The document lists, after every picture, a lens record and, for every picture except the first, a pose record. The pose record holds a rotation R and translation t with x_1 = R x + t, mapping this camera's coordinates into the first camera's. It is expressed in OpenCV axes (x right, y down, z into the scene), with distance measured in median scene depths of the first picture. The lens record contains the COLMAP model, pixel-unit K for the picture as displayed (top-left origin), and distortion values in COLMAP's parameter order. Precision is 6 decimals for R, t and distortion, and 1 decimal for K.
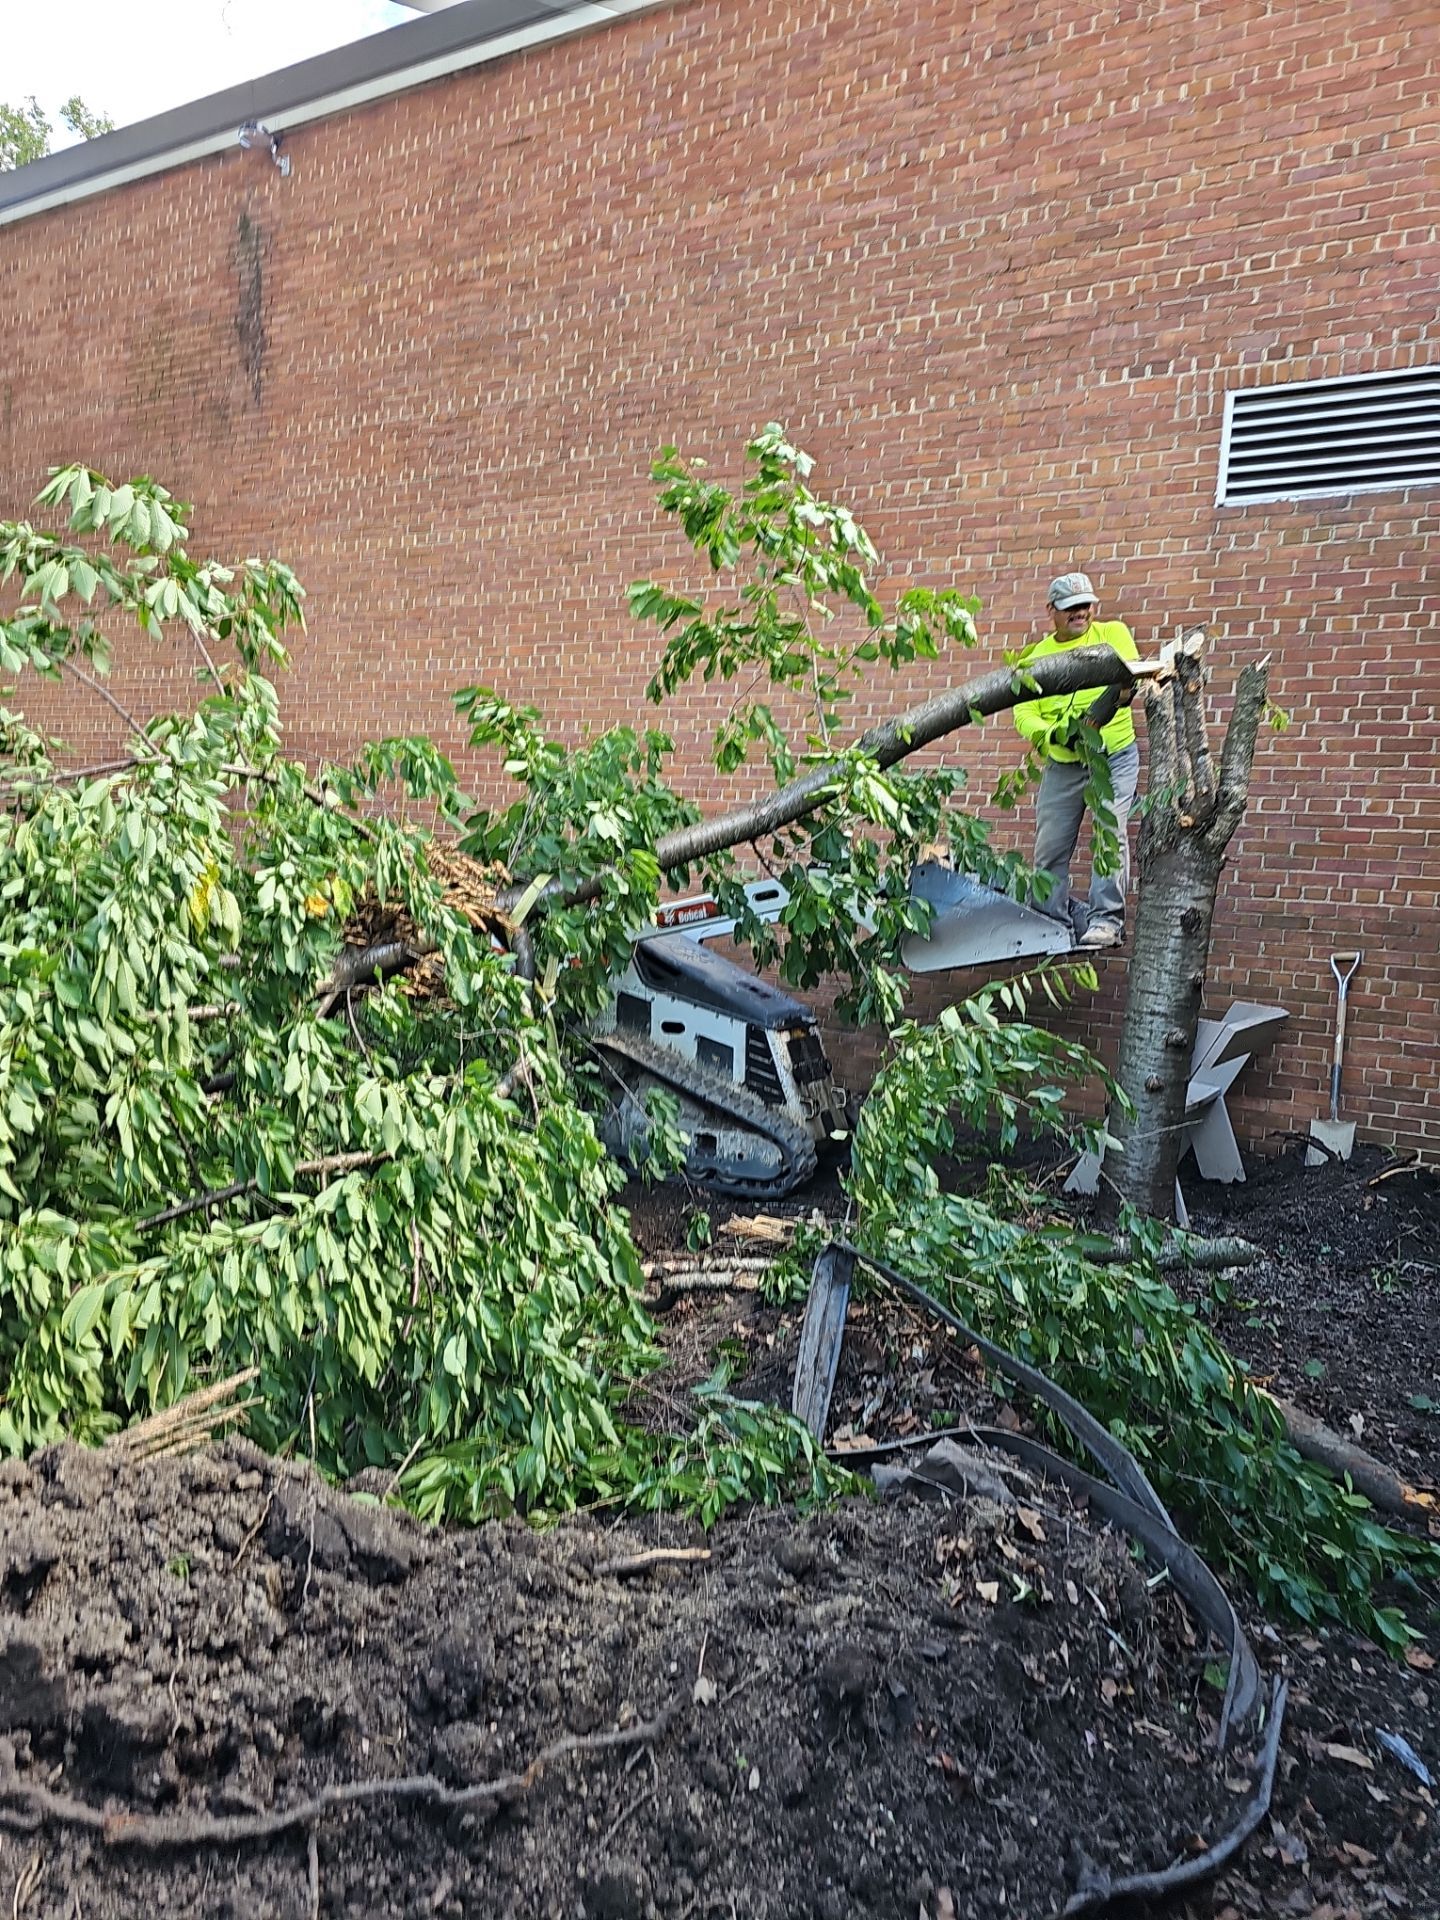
lens RADIAL K [[1231.7, 0, 727.6], [0, 1231.7, 996.1], [0, 0, 1]] dist [0.057020, -0.049654]
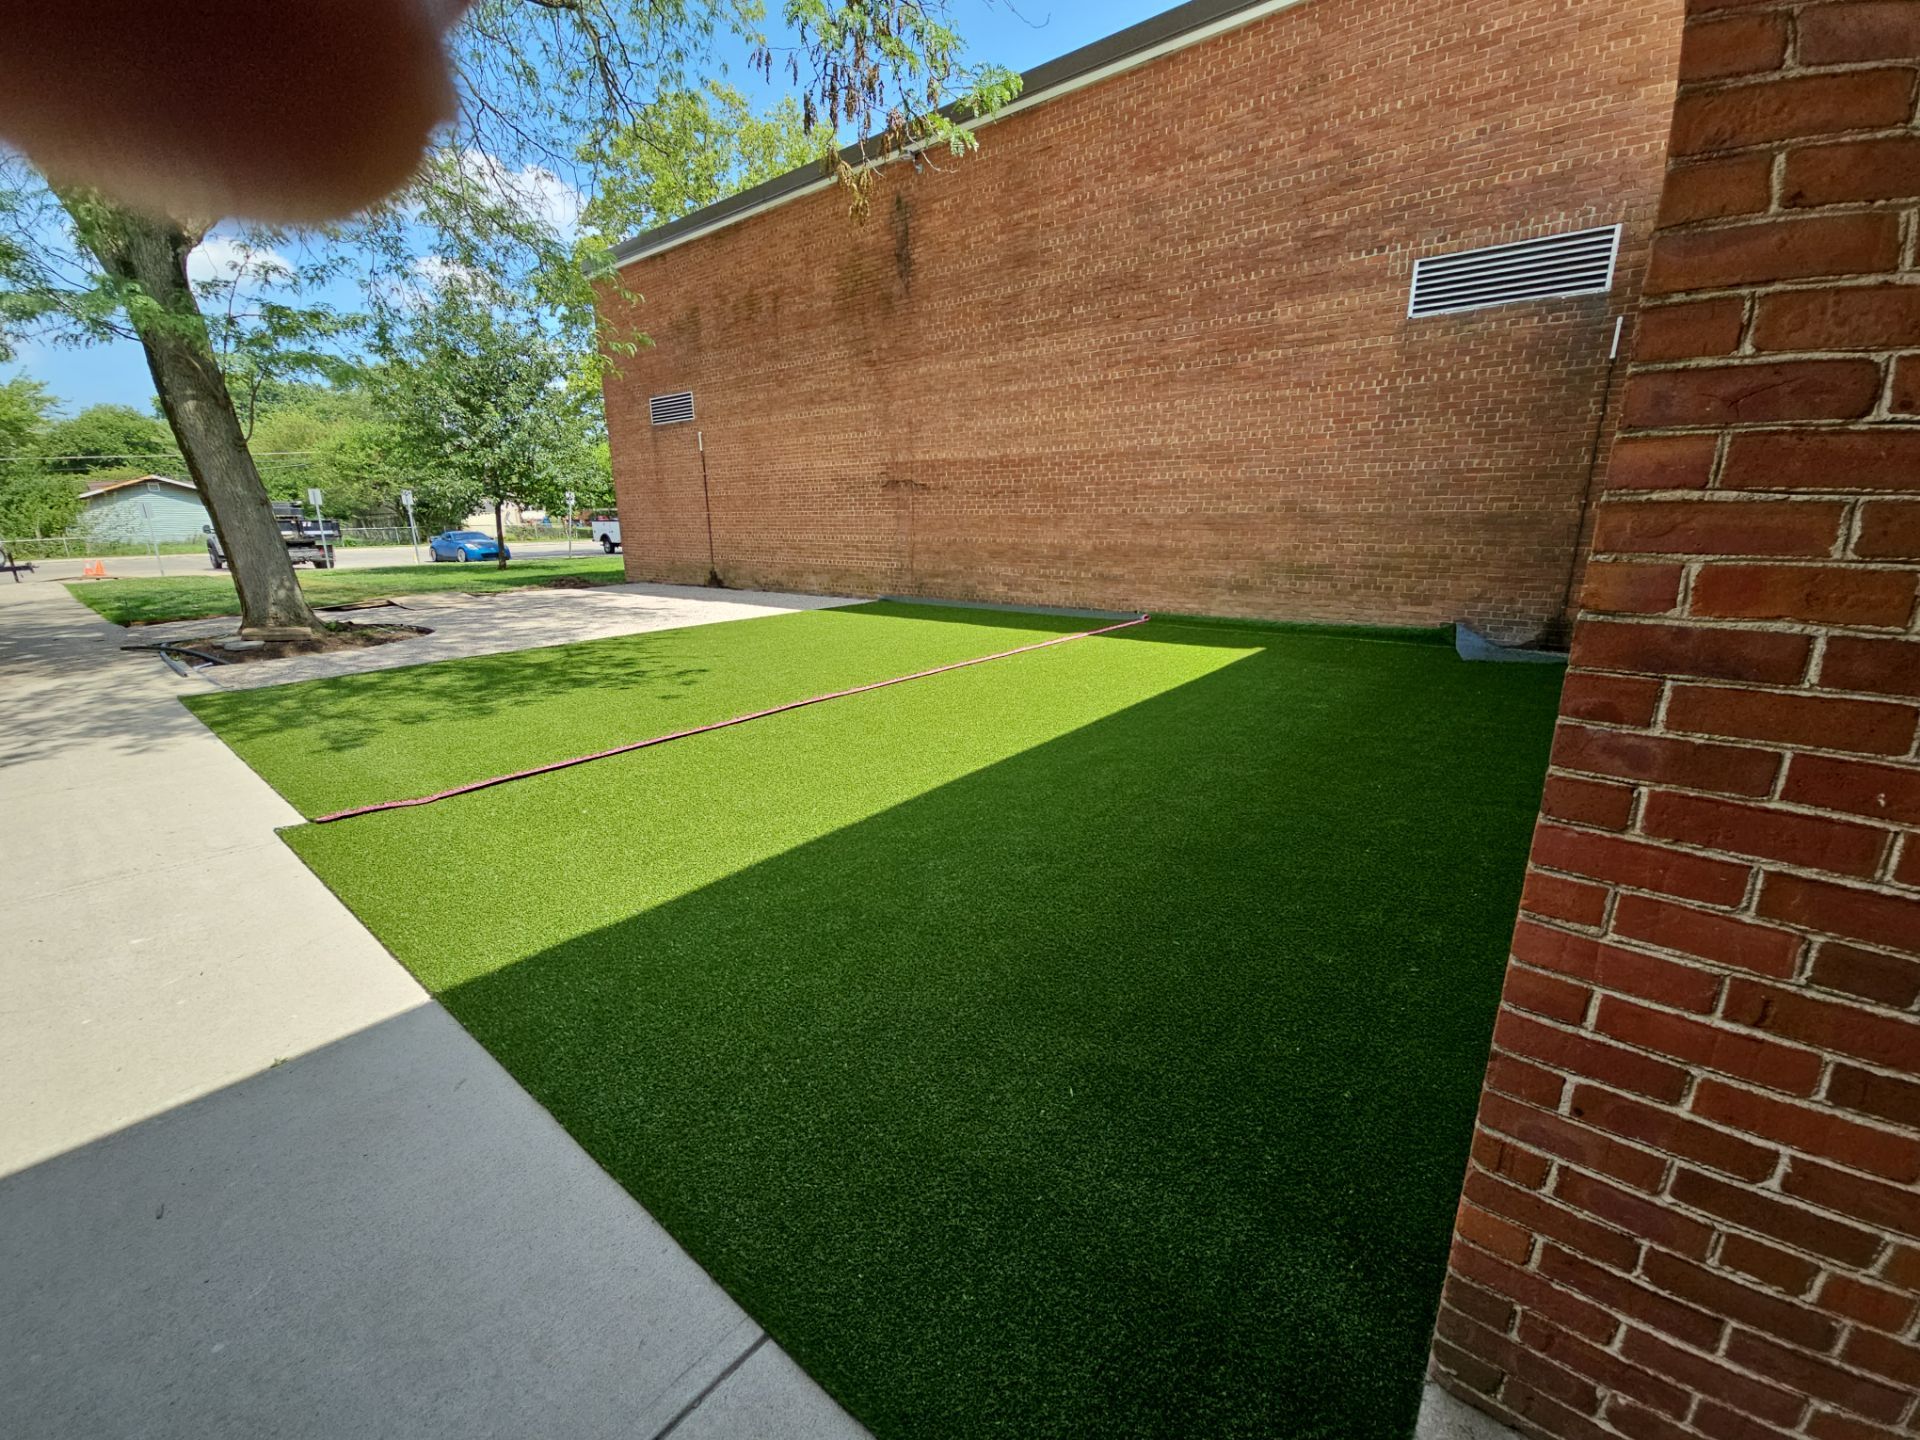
lens RADIAL K [[776.9, 0, 944.4], [0, 776.9, 731.9], [0, 0, 1]] dist [-0.000885, -0.000025]
pose [[0.982920, -0.008342, -0.183843, -0.103612], [0.036353, 0.988089, 0.149529, 0.051534], [0.180406, -0.153658, 0.971516, -0.384668]]
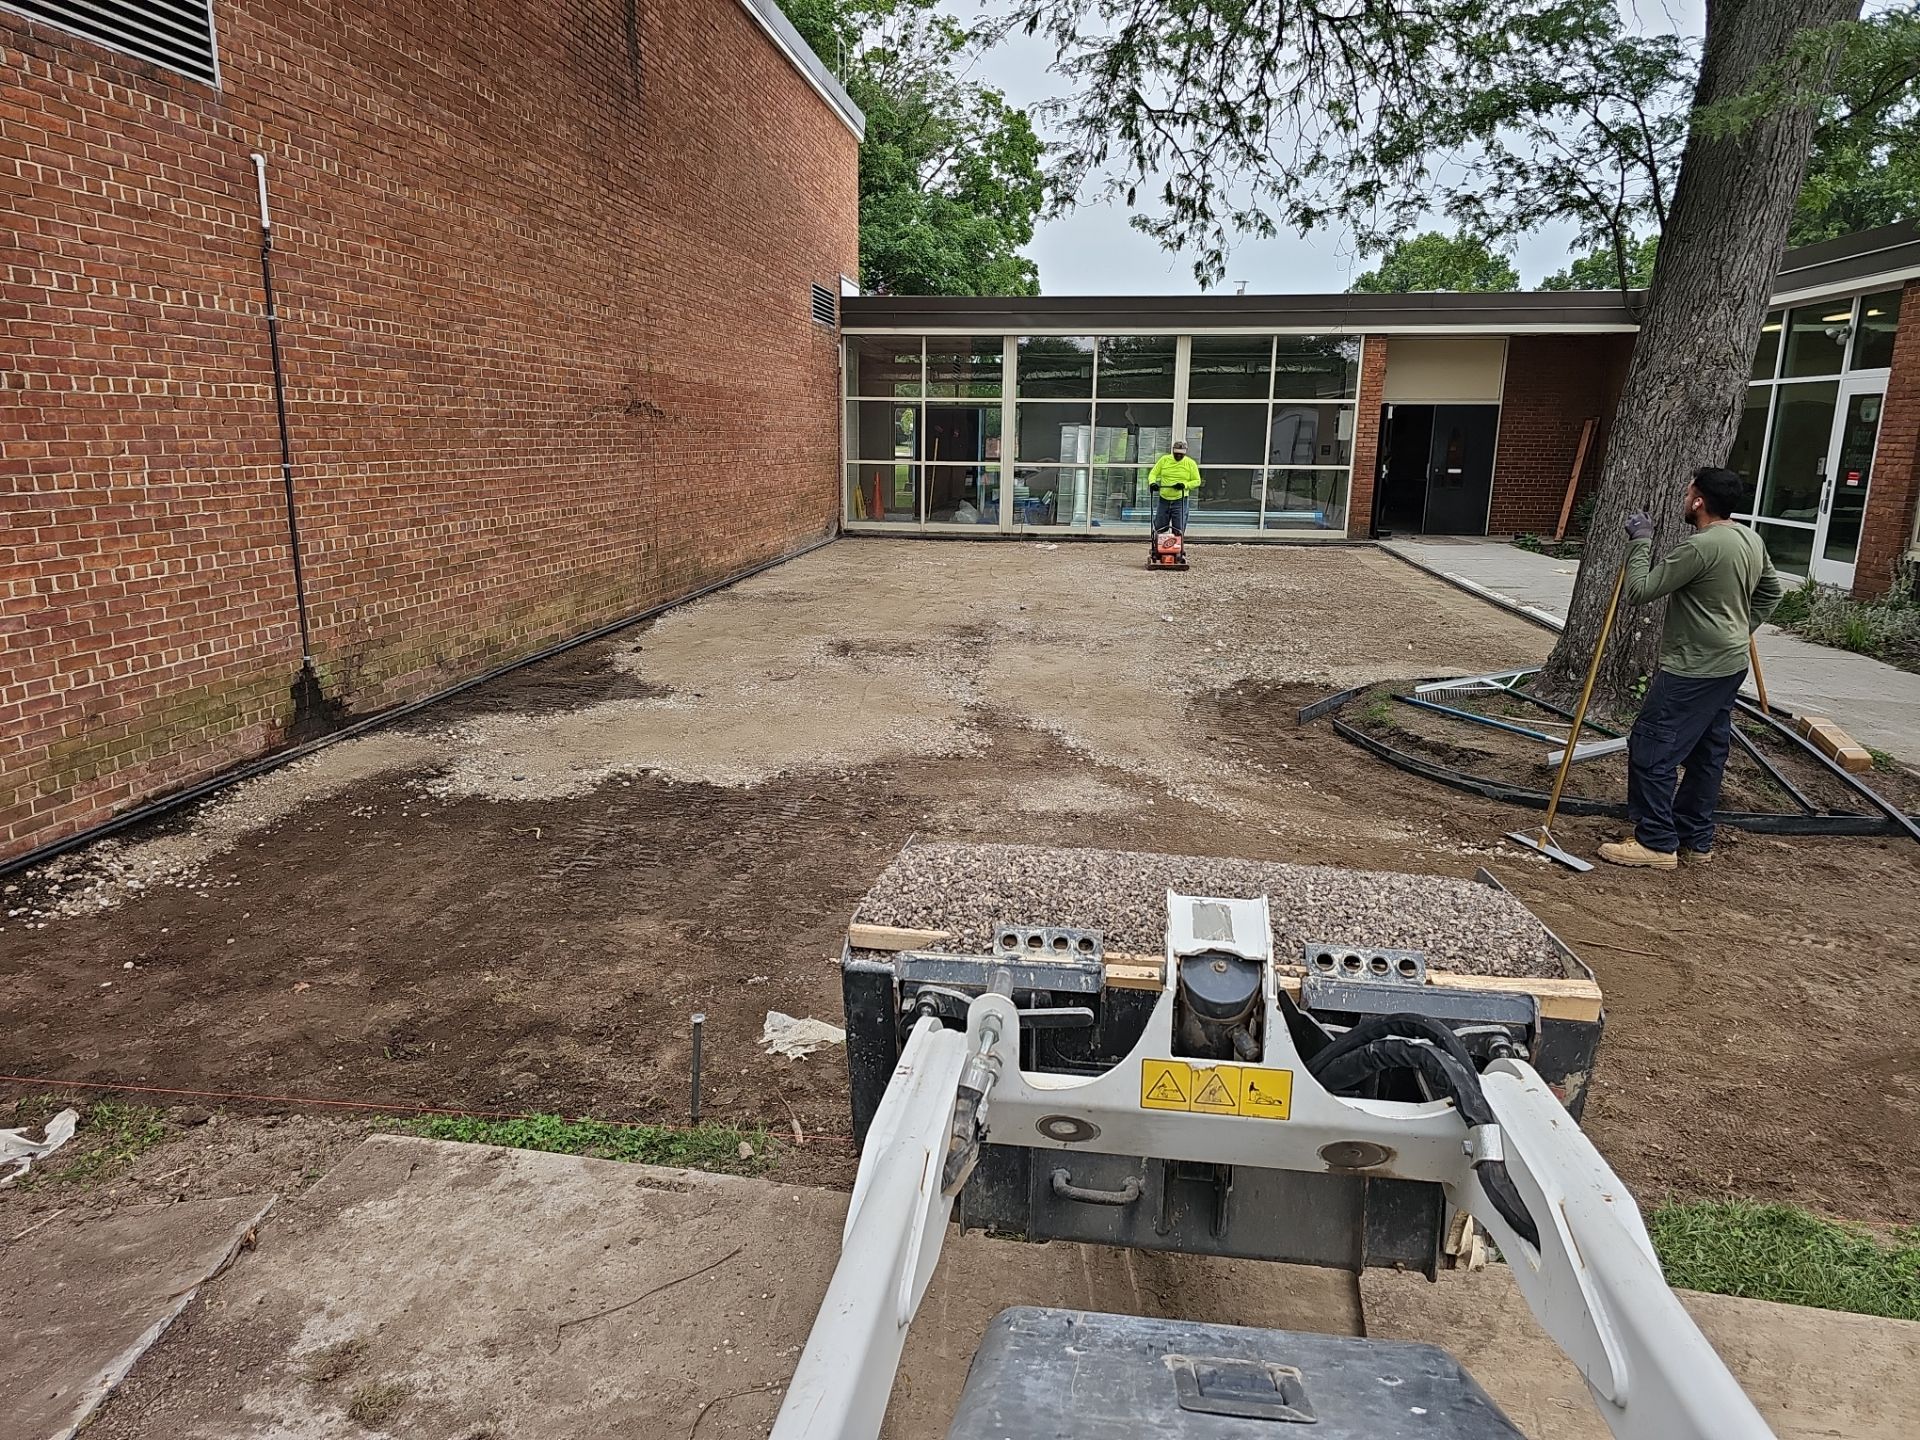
lens RADIAL K [[1269.5, 0, 947.5], [0, 1269.5, 730.8], [0, 0, 1]] dist [0.054283, -0.046958]
pose [[-0.378970, -0.264629, 0.886765, -2.066352], [0.074144, 0.946479, 0.314135, -0.301270], [-0.922434, 0.184796, -0.339067, 1.462335]]
